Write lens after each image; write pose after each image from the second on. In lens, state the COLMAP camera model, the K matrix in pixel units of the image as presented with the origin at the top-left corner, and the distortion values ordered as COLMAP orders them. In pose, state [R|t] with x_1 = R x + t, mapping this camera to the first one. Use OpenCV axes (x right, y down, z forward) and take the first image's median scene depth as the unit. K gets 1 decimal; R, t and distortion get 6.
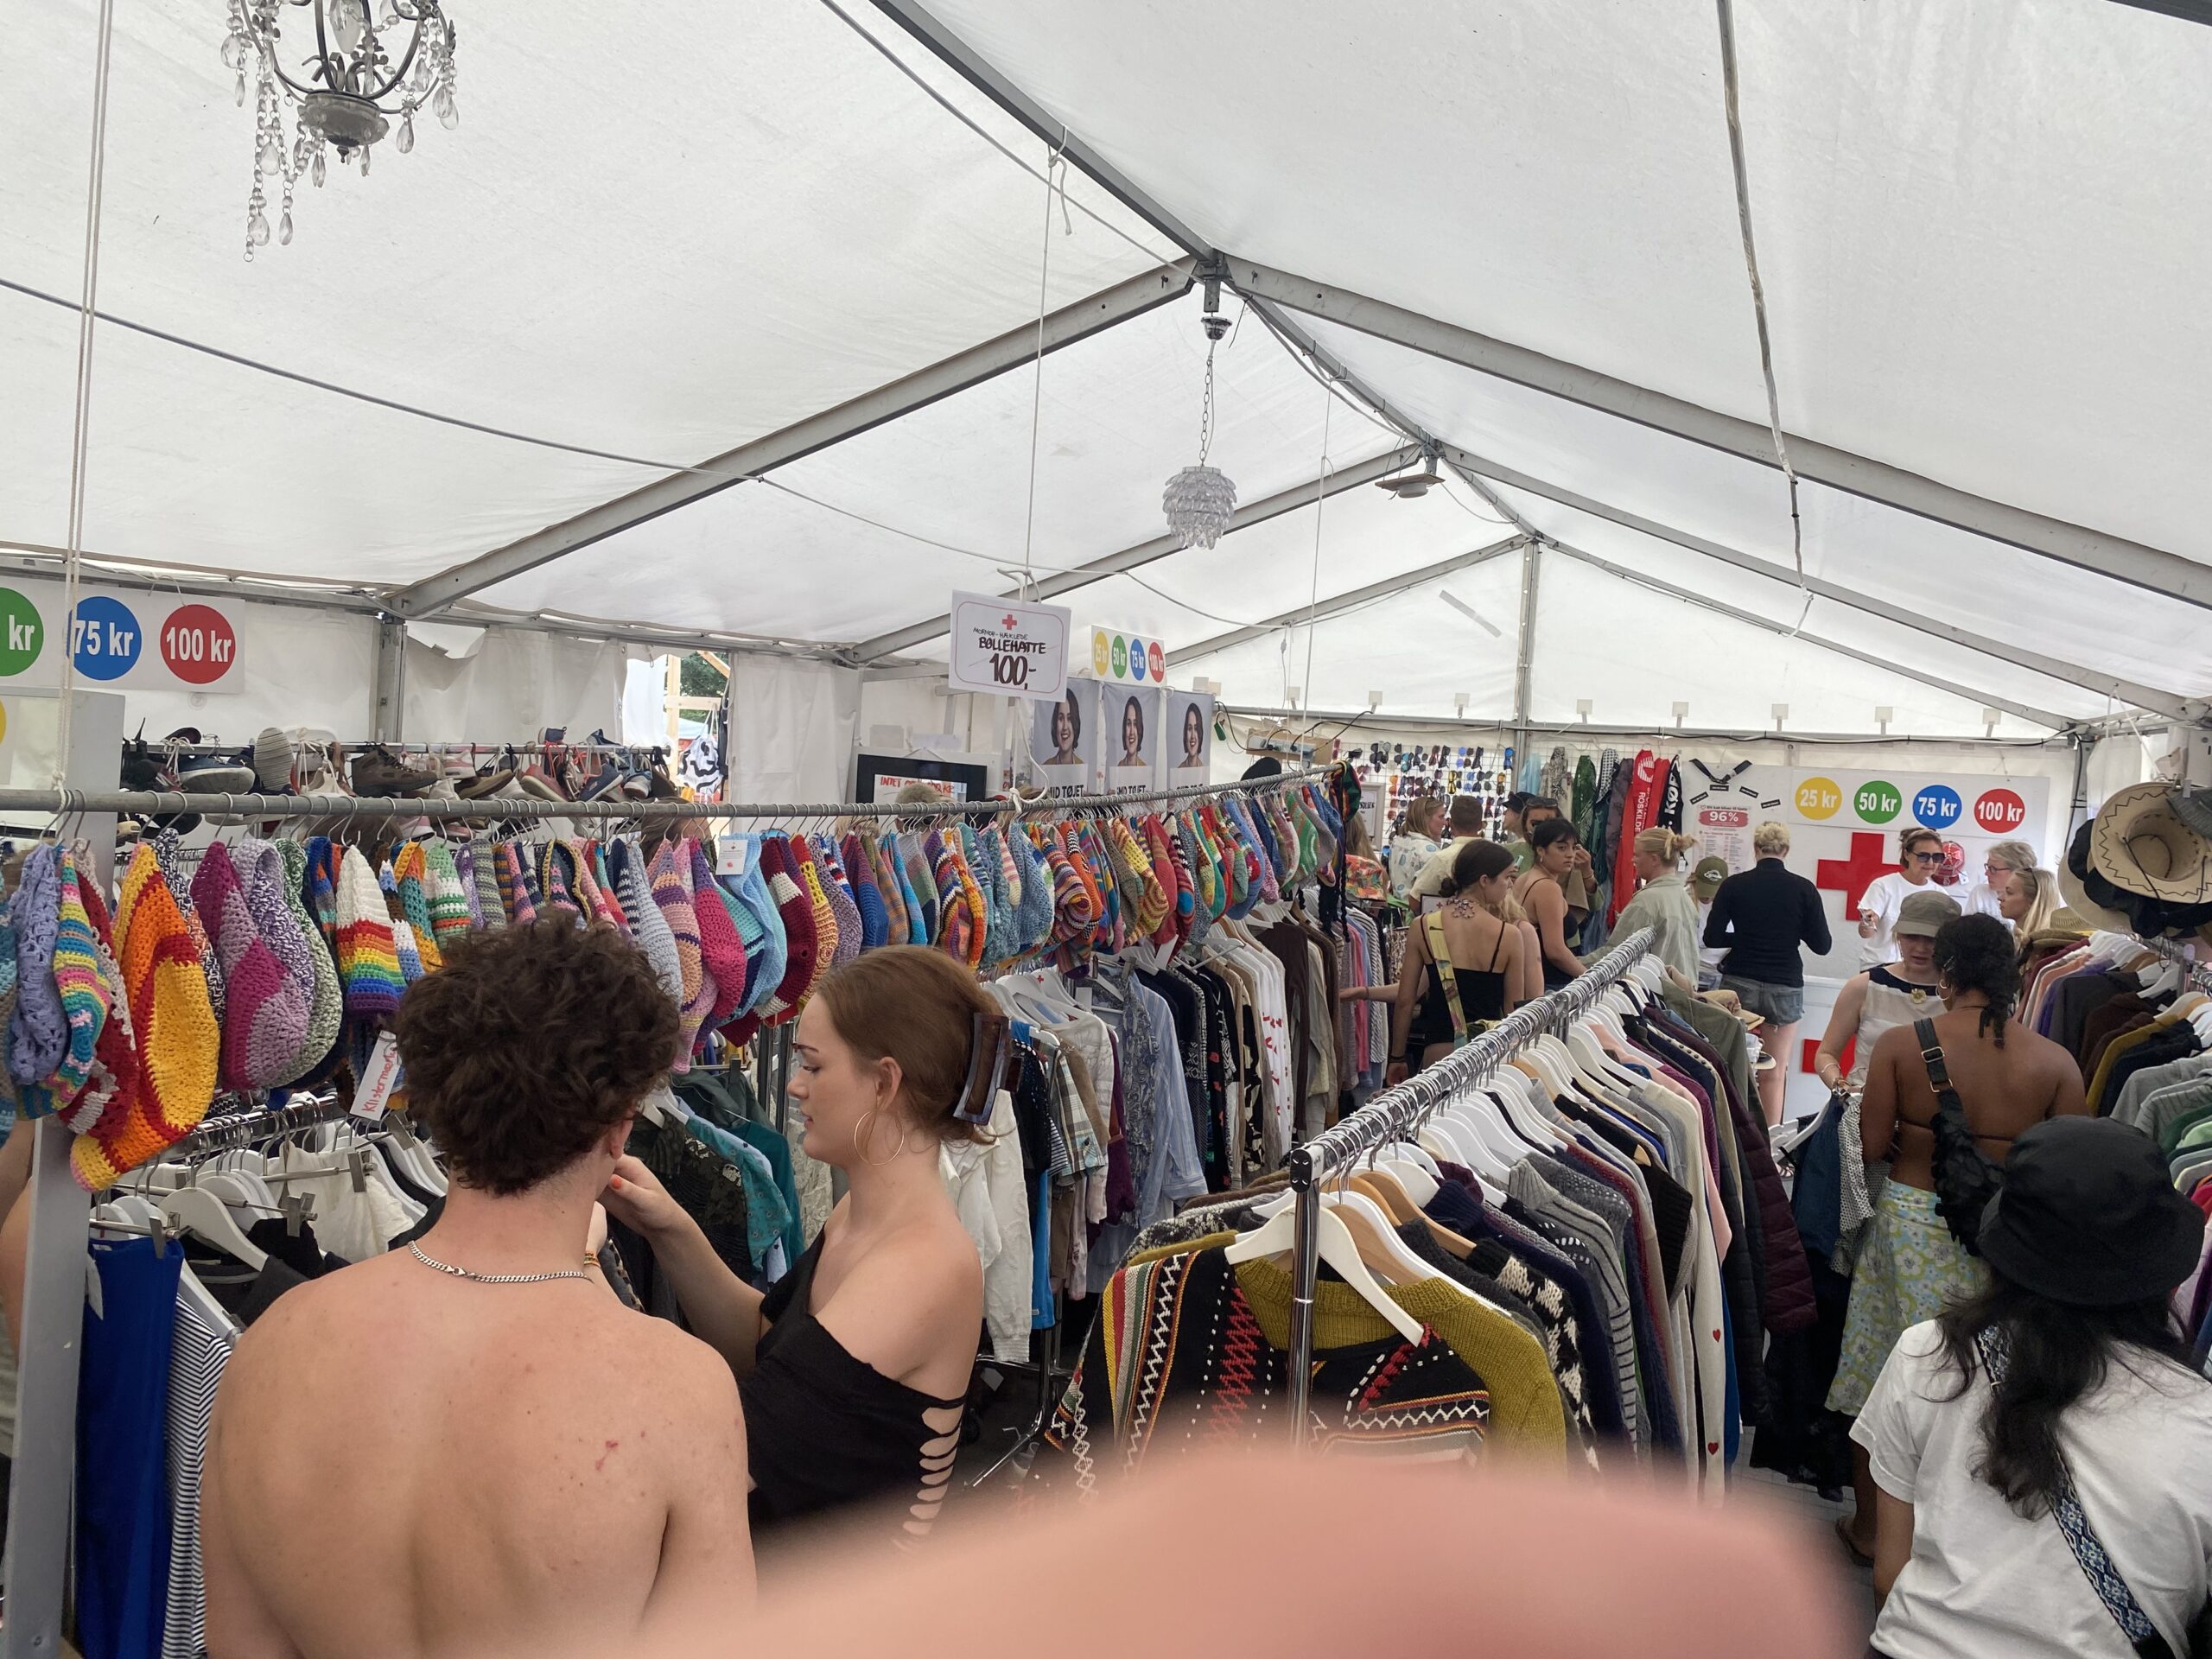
lens RADIAL K [[1661.9, 0, 1102.4], [0, 1661.9, 854.2], [0, 0, 1]] dist [0.194403, -0.543913]
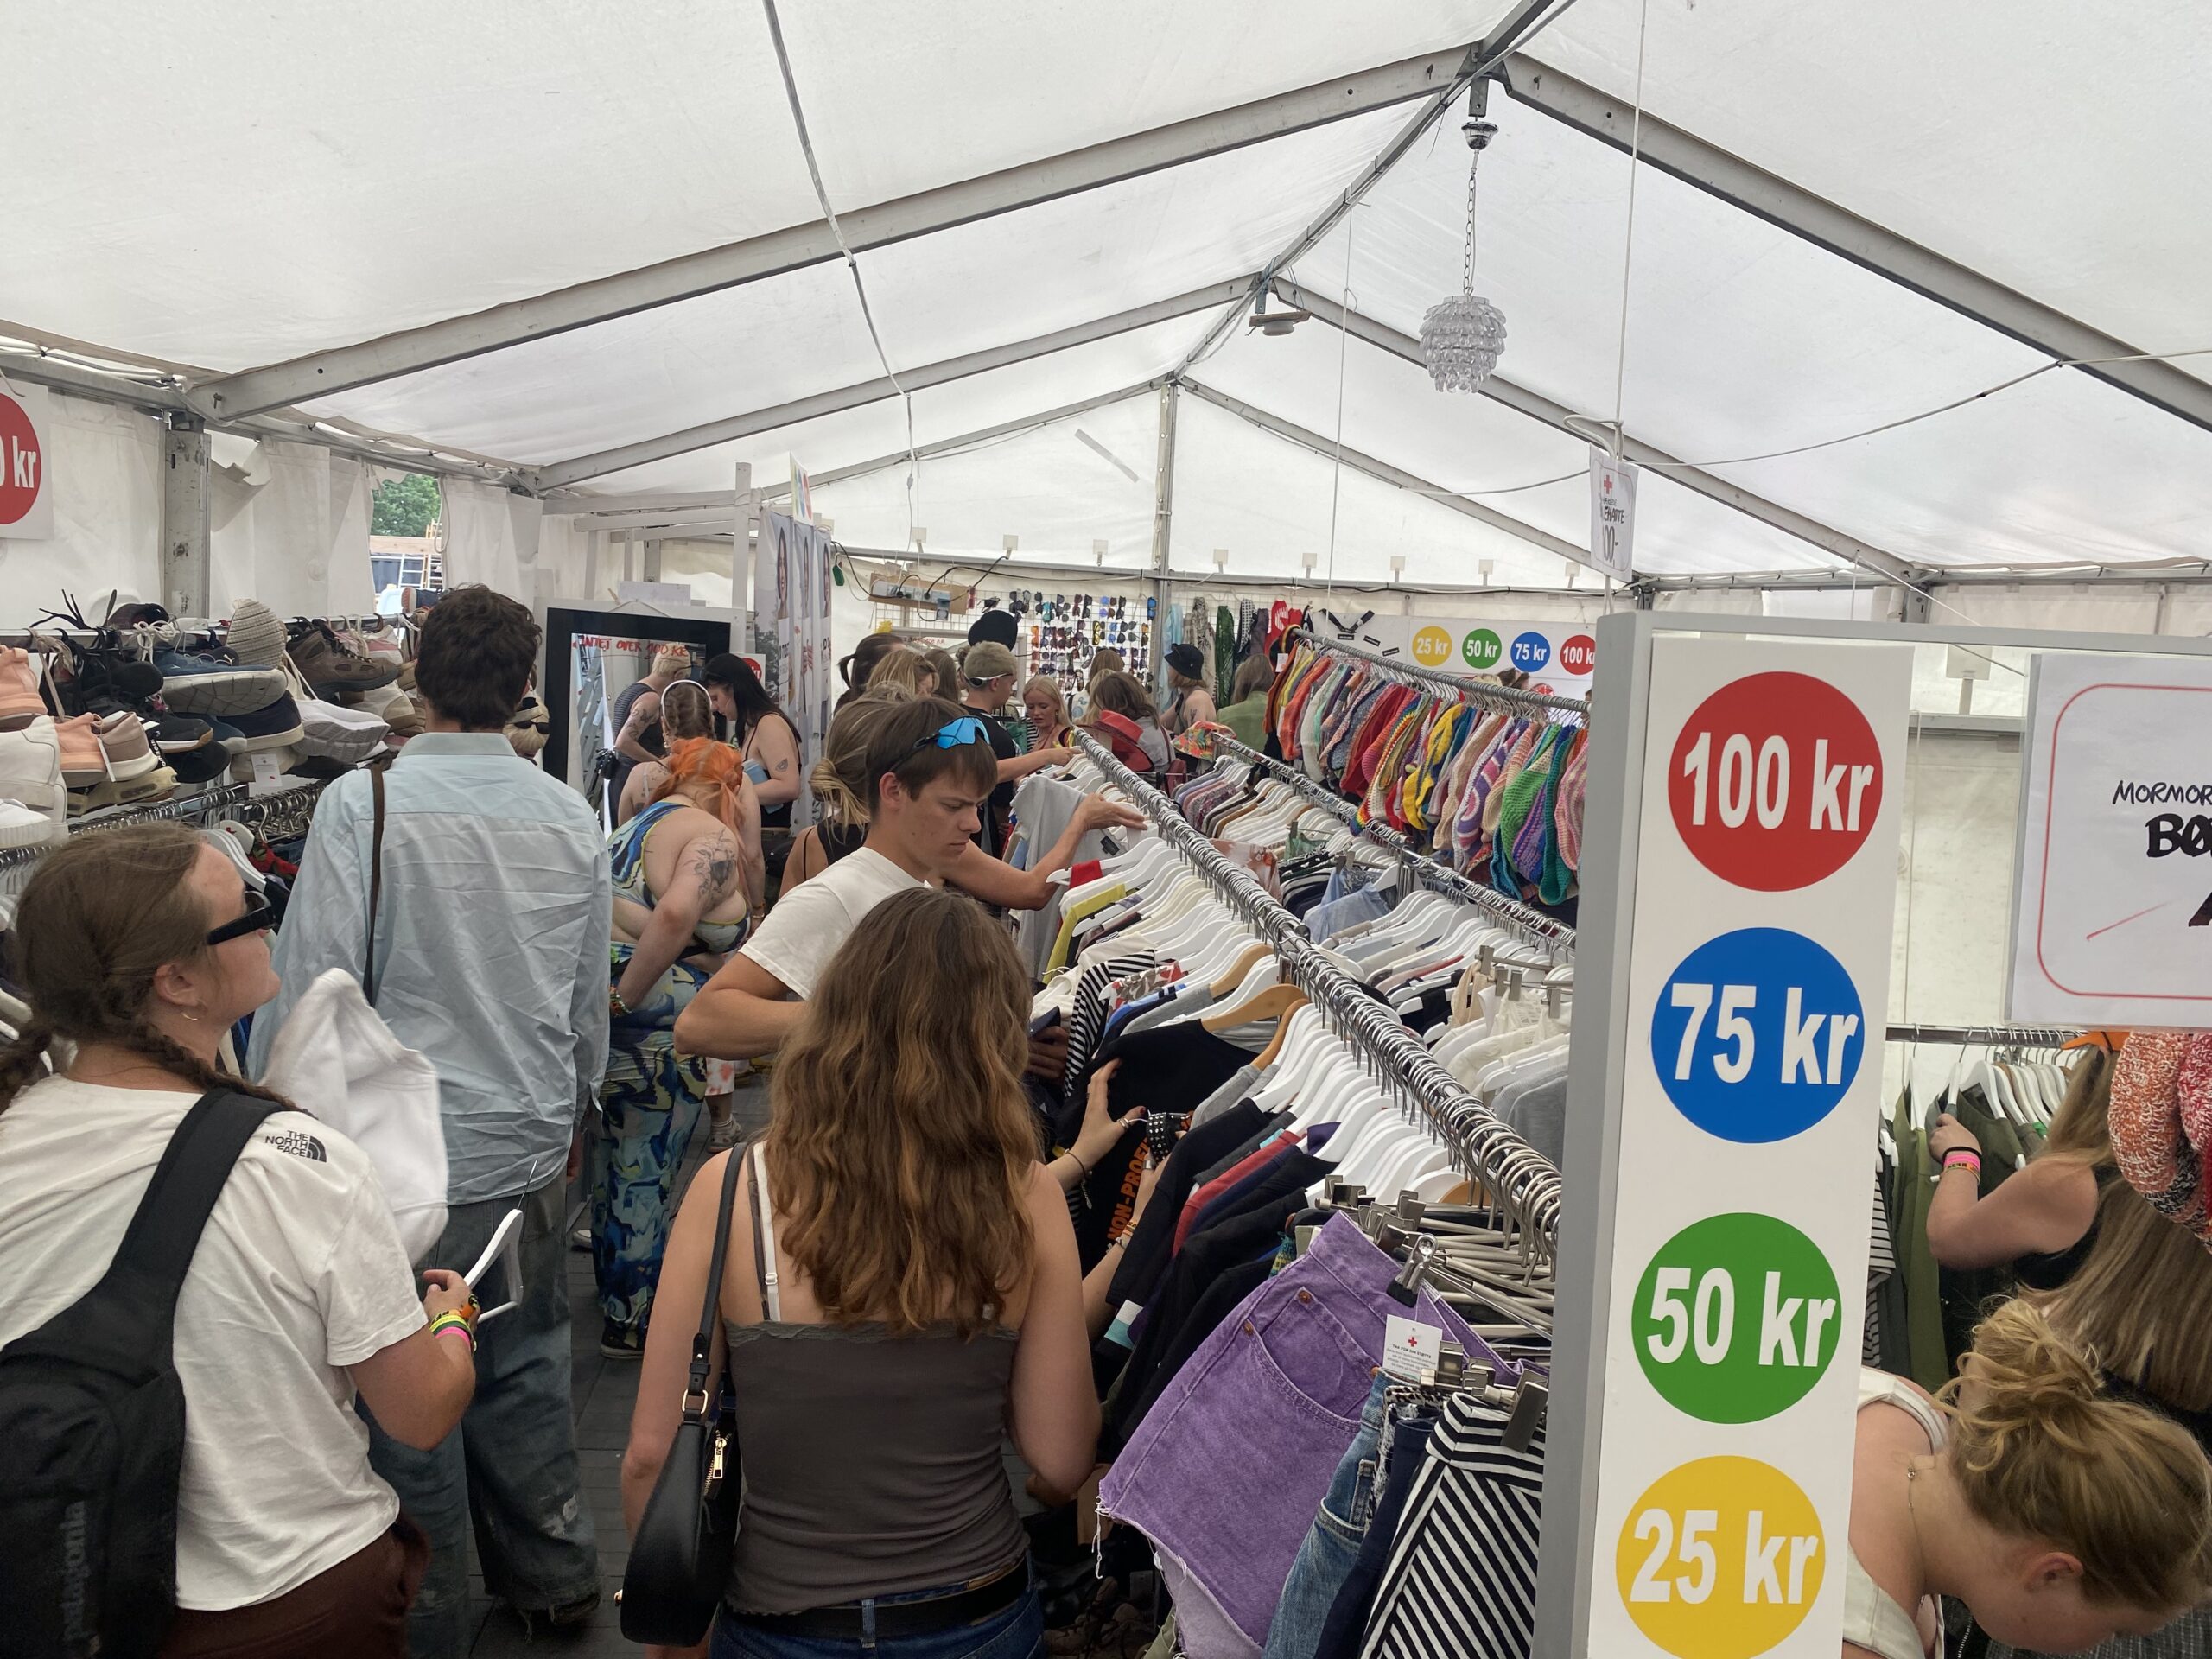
lens RADIAL K [[1671.3, 0, 1106.7], [0, 1671.3, 845.4], [0, 0, 1]] dist [0.168855, -0.373799]
pose [[0.890948, -0.066601, 0.449194, -0.523178], [0.023634, 0.994646, 0.100597, -0.040751], [-0.453489, -0.079011, 0.887753, 0.278084]]
